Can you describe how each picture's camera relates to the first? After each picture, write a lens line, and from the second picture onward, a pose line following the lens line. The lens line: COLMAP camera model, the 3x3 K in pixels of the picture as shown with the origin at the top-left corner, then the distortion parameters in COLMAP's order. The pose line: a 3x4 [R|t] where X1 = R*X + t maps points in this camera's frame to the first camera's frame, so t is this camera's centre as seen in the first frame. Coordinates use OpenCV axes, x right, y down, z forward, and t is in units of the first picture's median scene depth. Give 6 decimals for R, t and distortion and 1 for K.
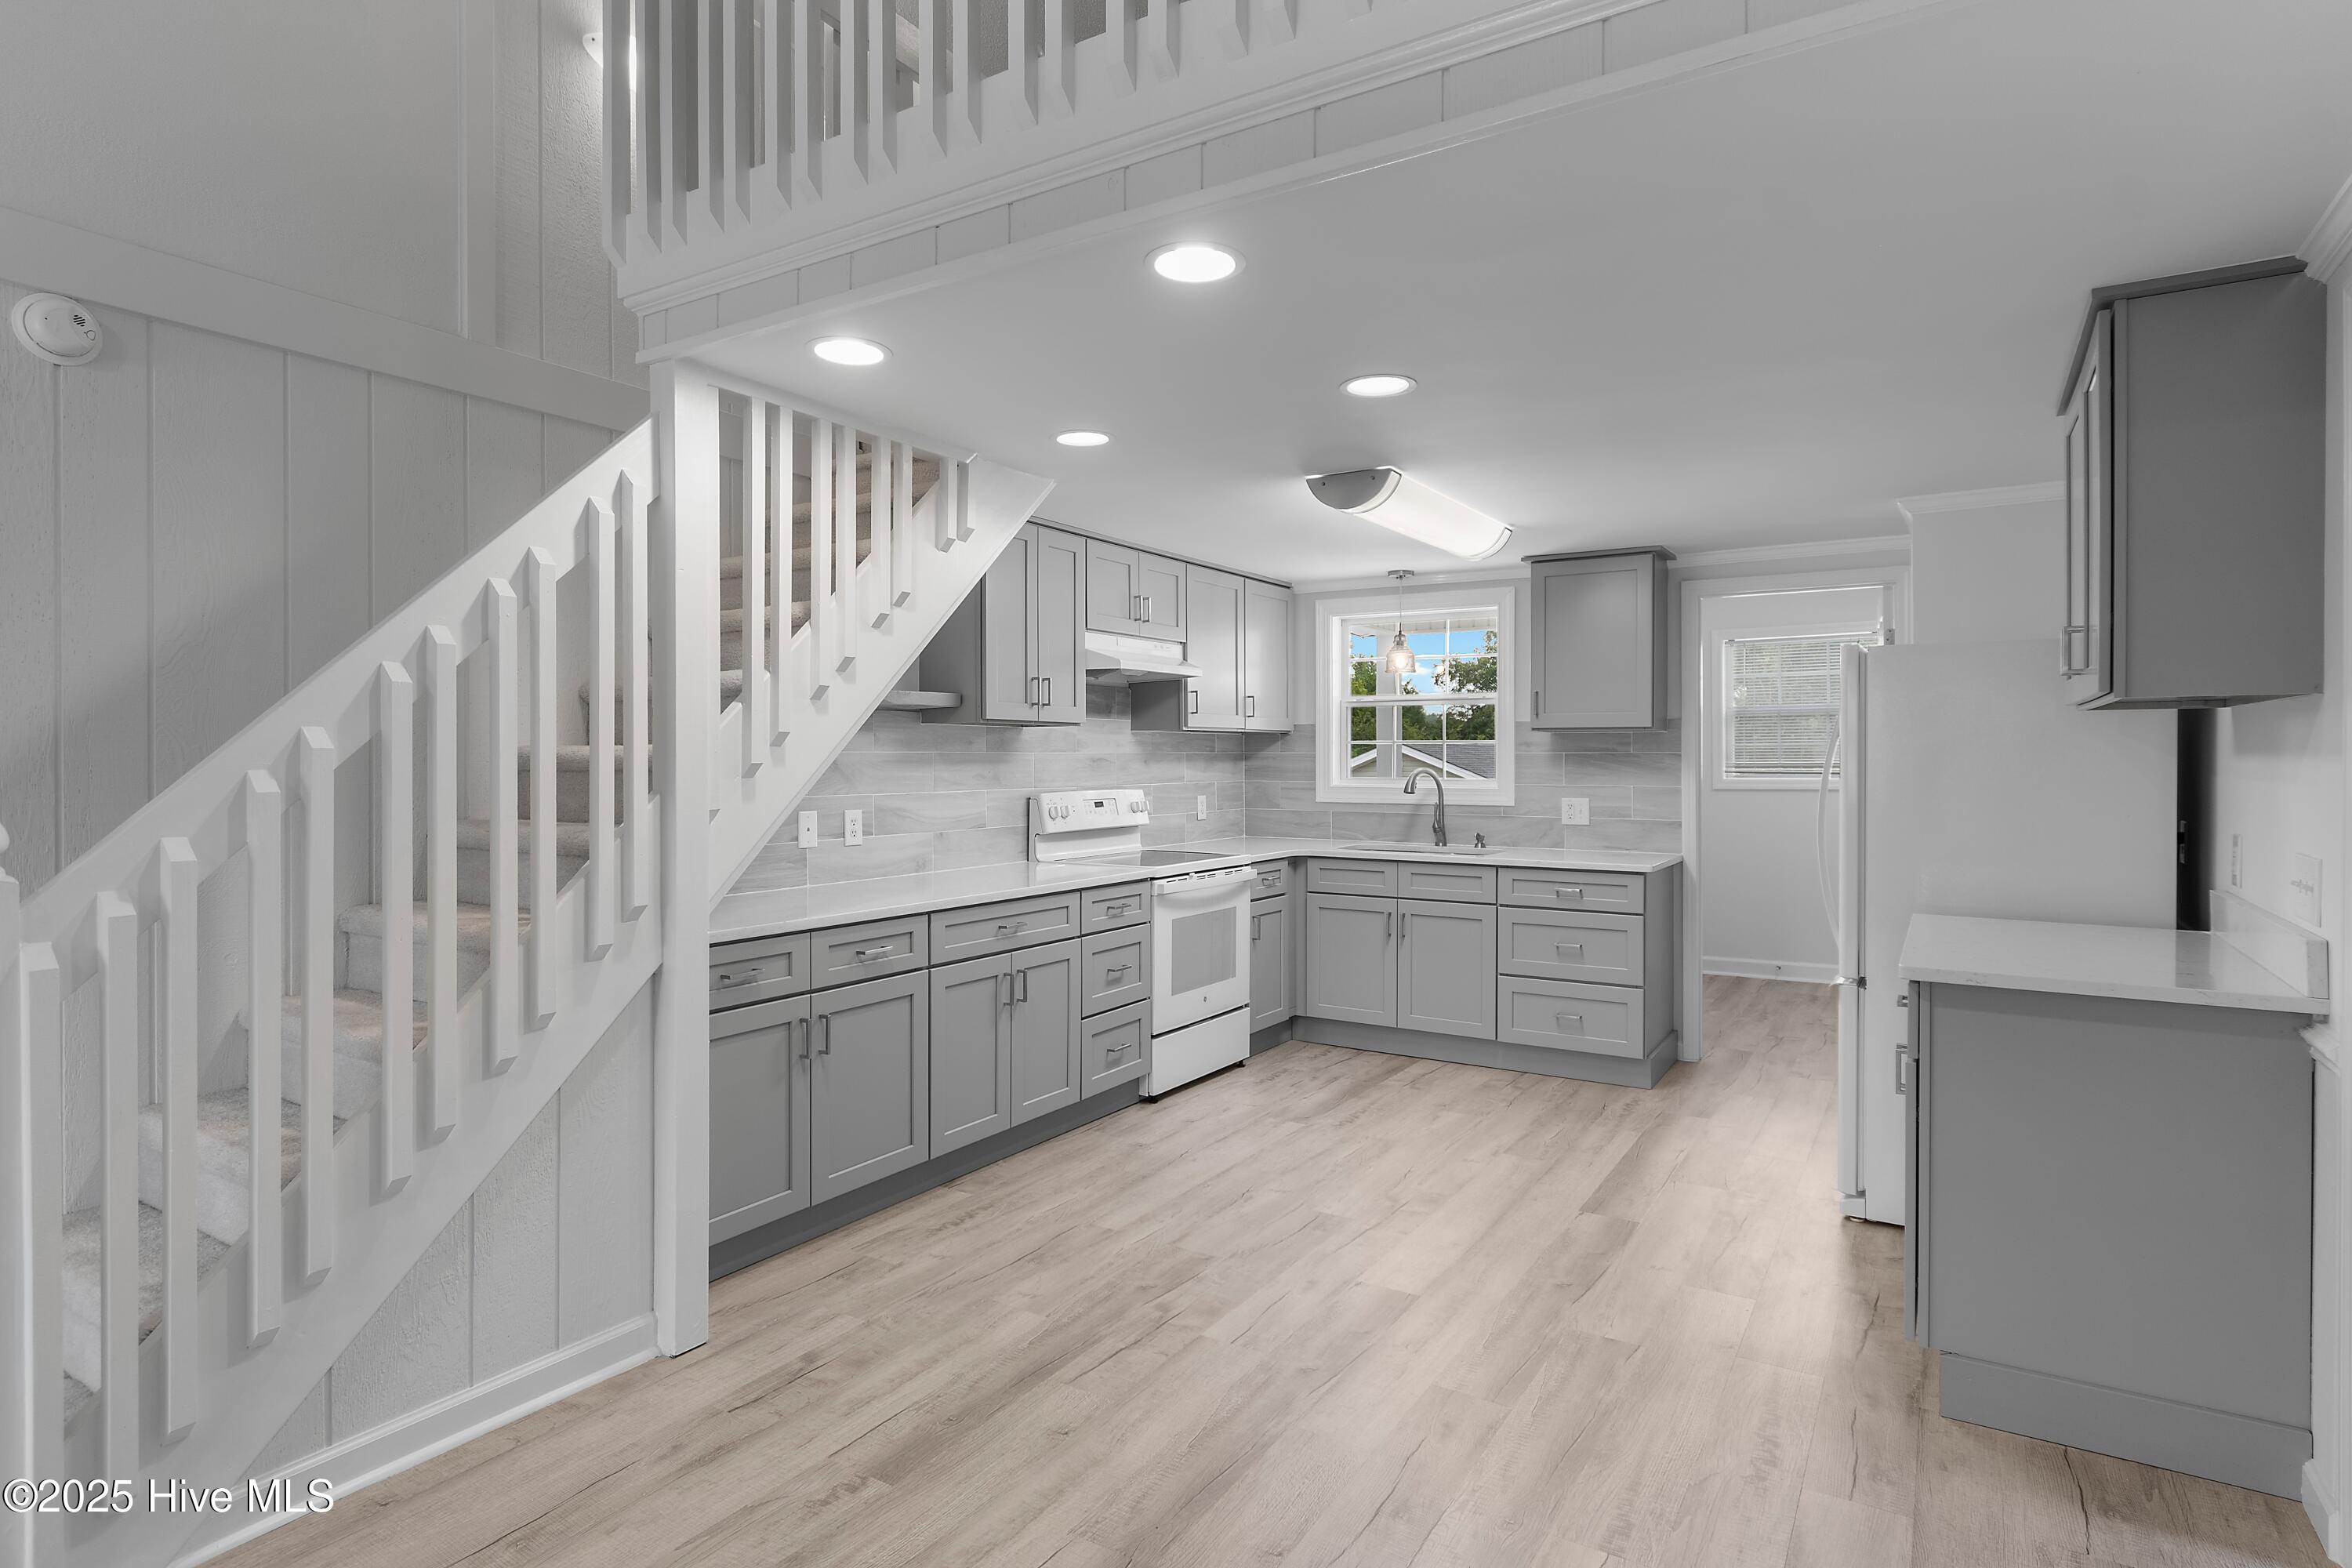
lens RADIAL K [[1251.0, 0, 1176.0], [0, 1251.0, 784.0], [0, 0, 1]] dist [-0.001161, -0.000089]
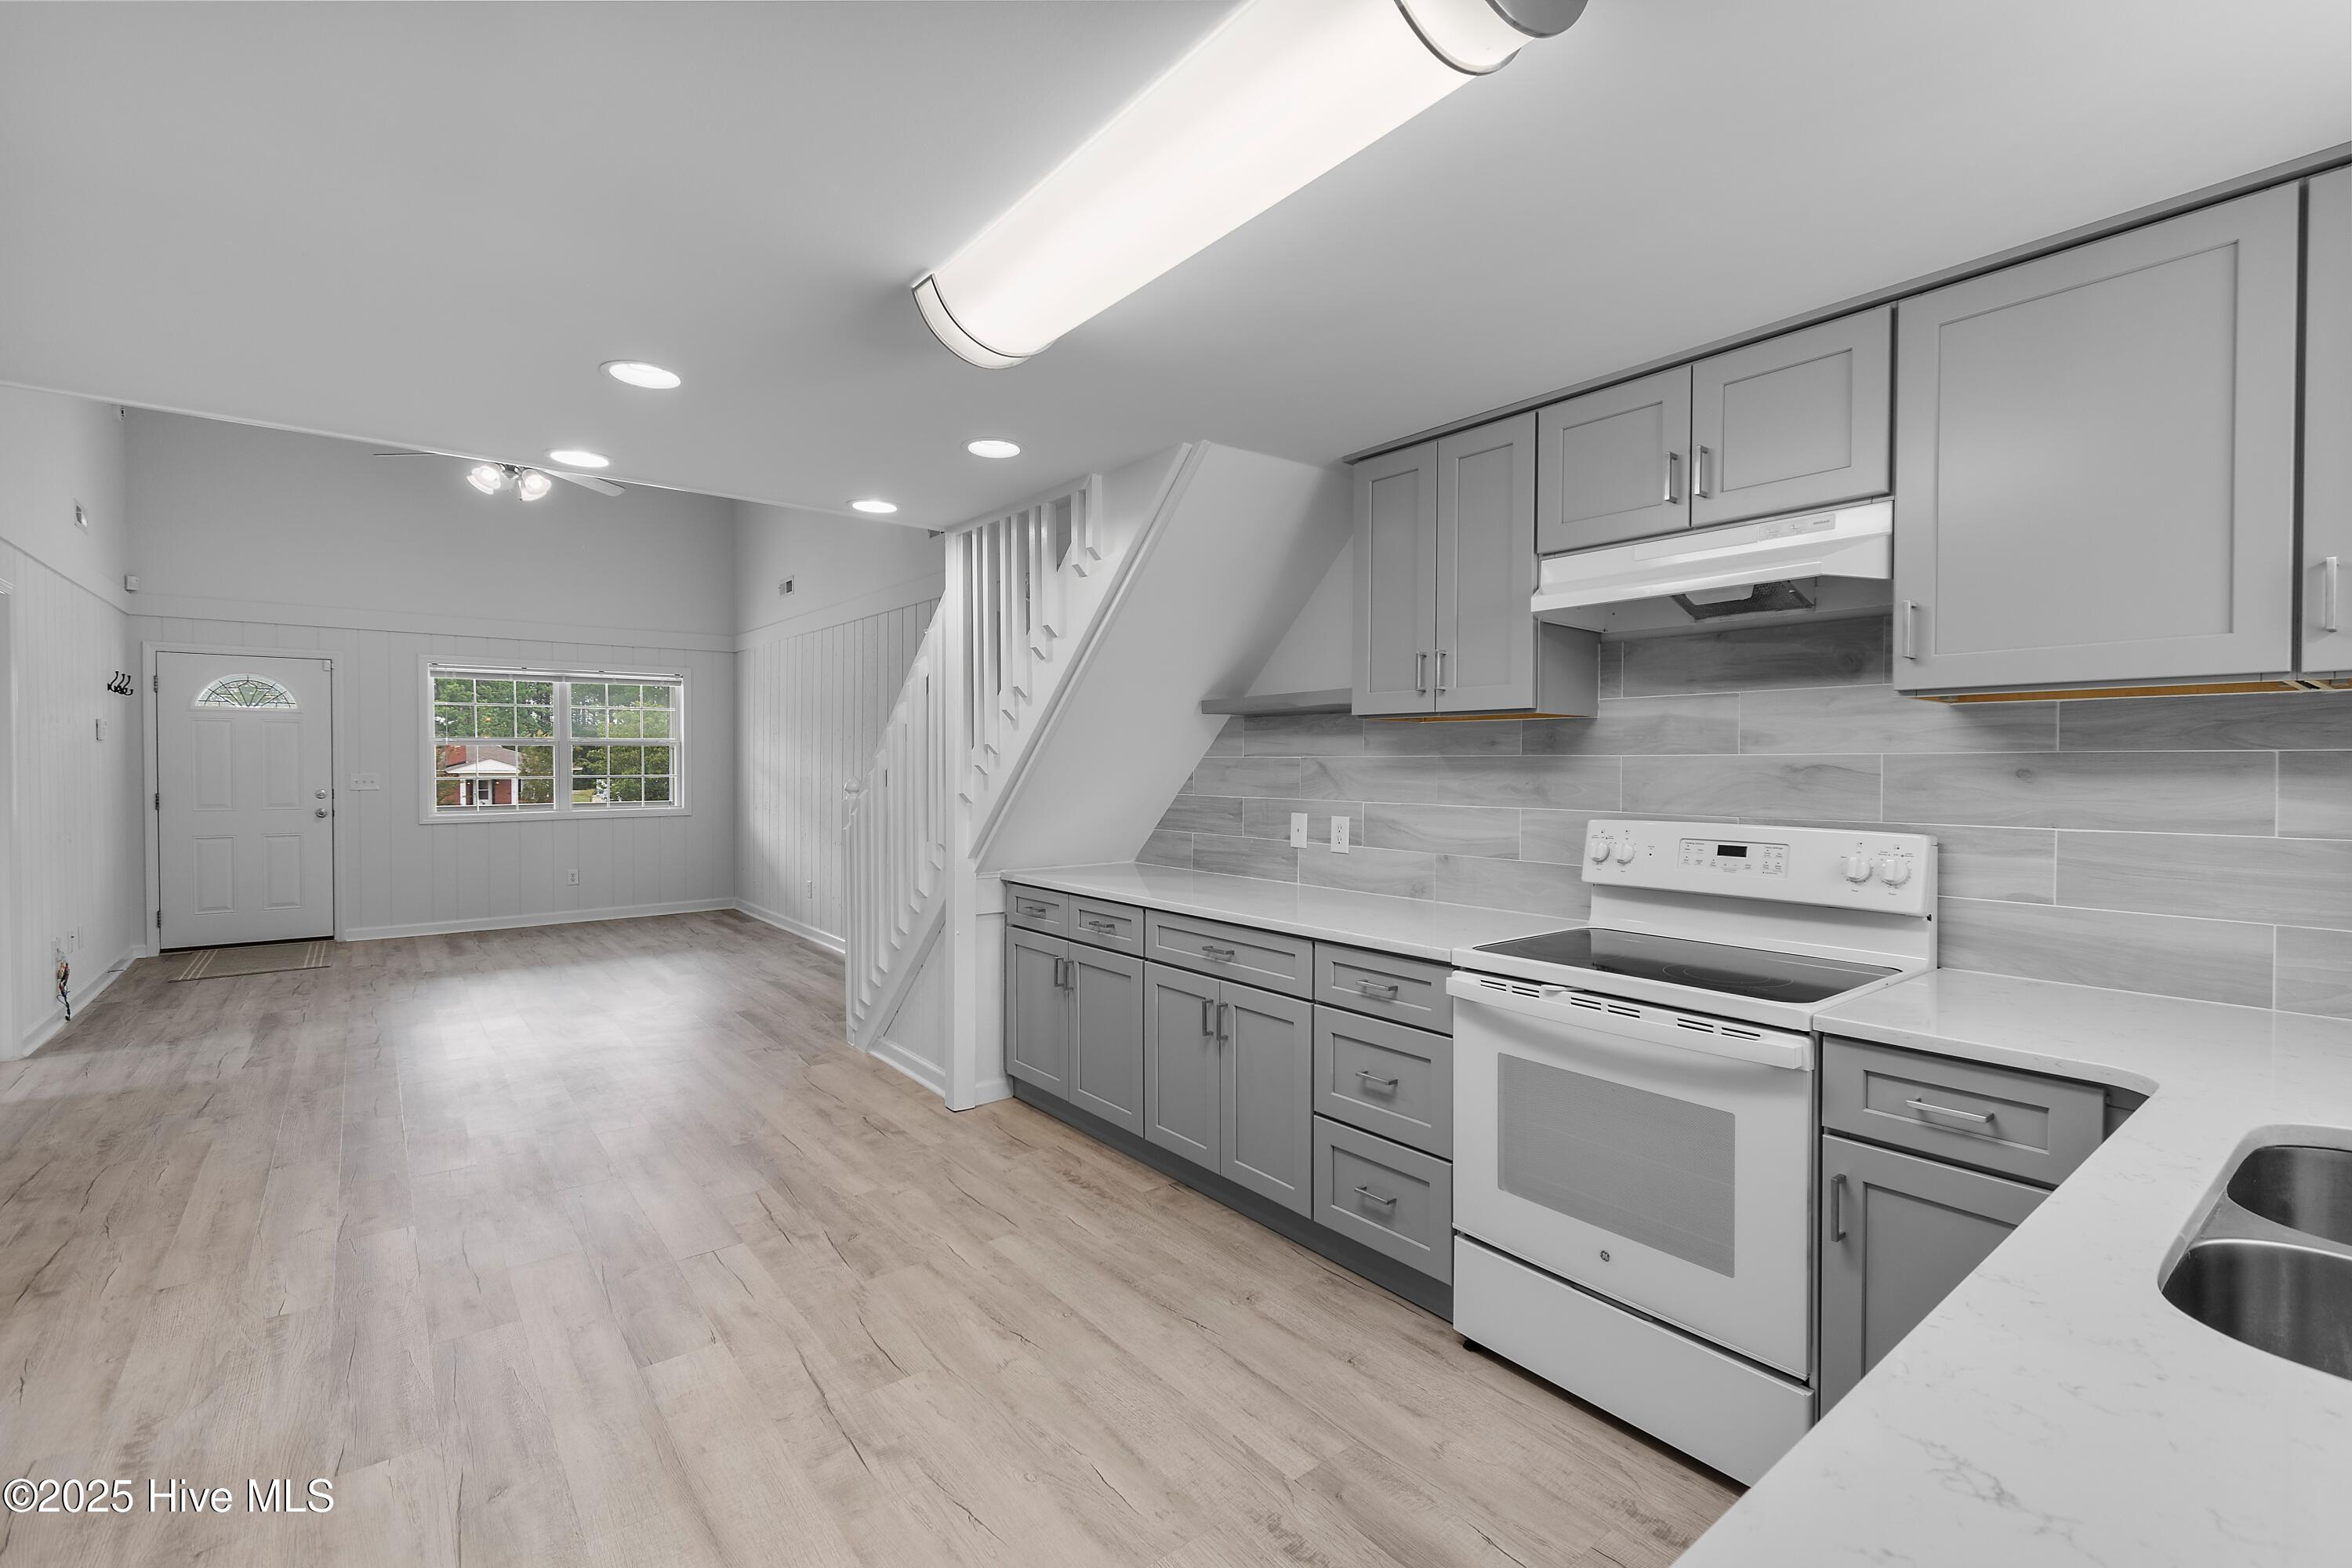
lens RADIAL K [[1029.5, 0, 1176.0], [0, 1029.5, 784.0], [0, 0, 1]] dist [0.003477, 0.000112]
pose [[-0.337091, 0.019747, -0.941265, 0.472237], [-0.021310, 0.999364, 0.028598, -0.021658], [0.941231, 0.029698, -0.336456, 1.005795]]
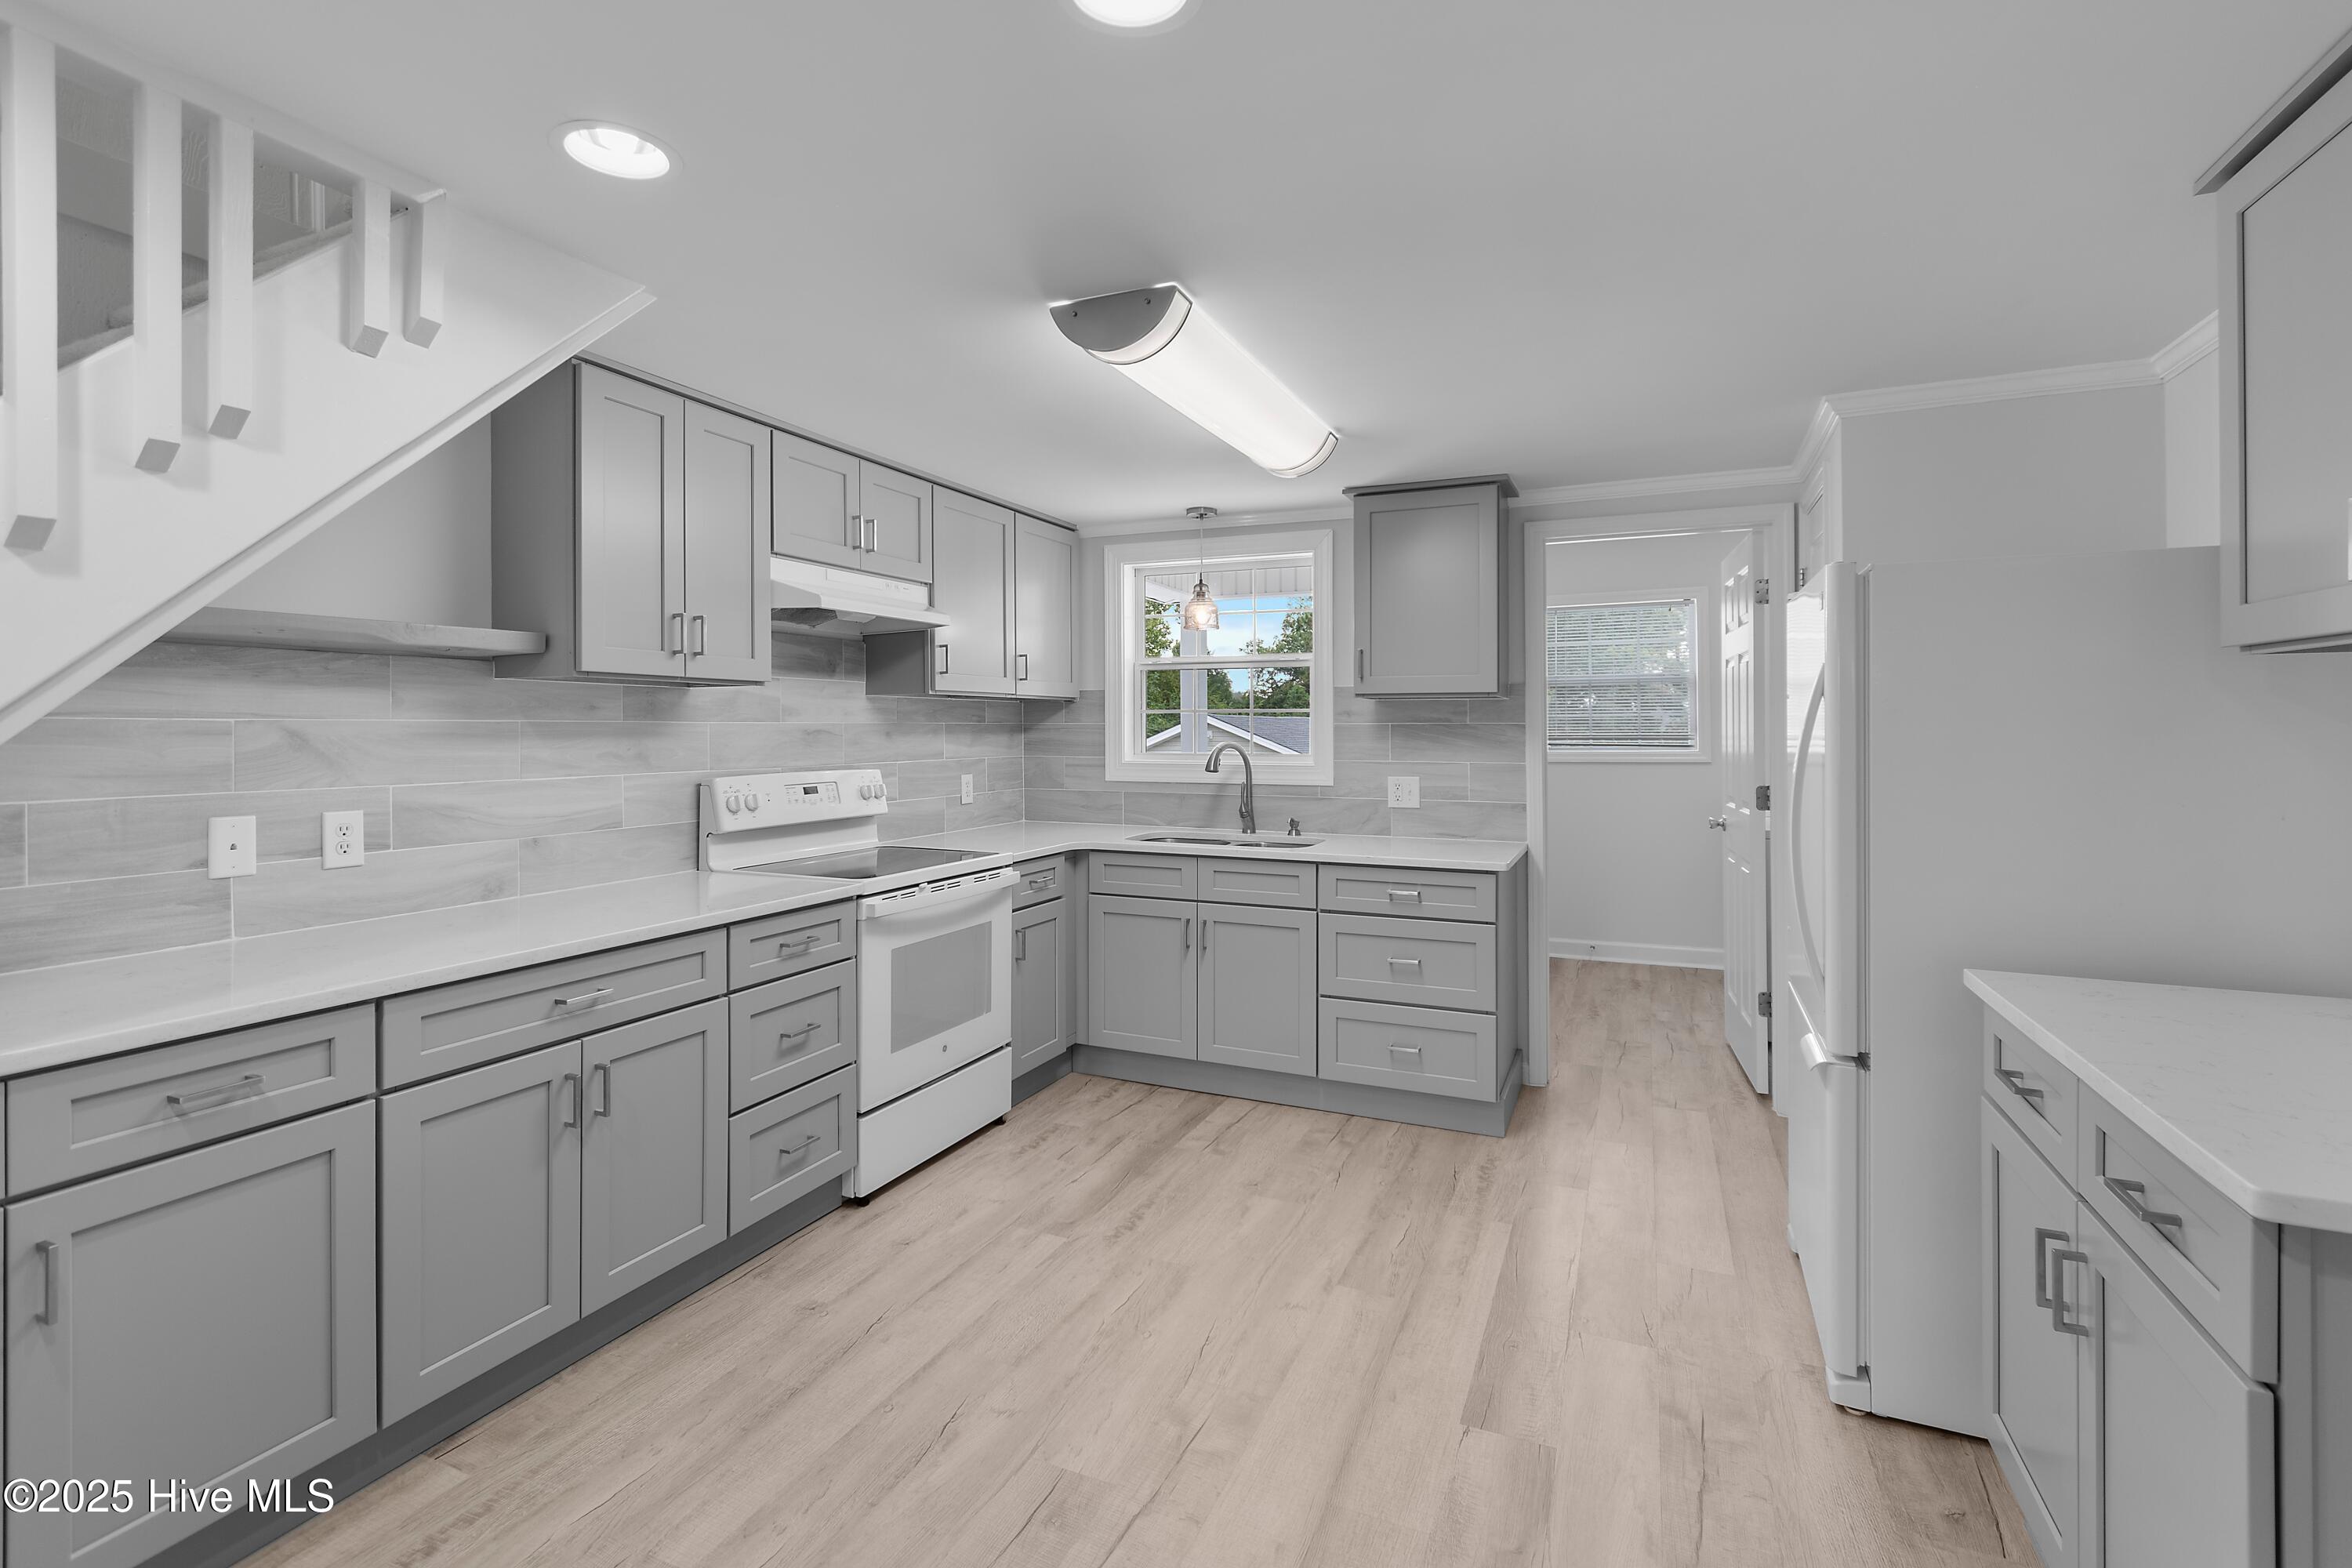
lens RADIAL K [[1064.3, 0, 1181.6], [0, 1064.3, 741.3], [0, 0, 1]] dist [0.000563, -0.000307]
pose [[0.989045, -0.001692, 0.147607, 0.072545], [0.003129, 0.999950, -0.009503, -0.007374], [-0.147584, 0.009861, 0.989000, 0.352758]]
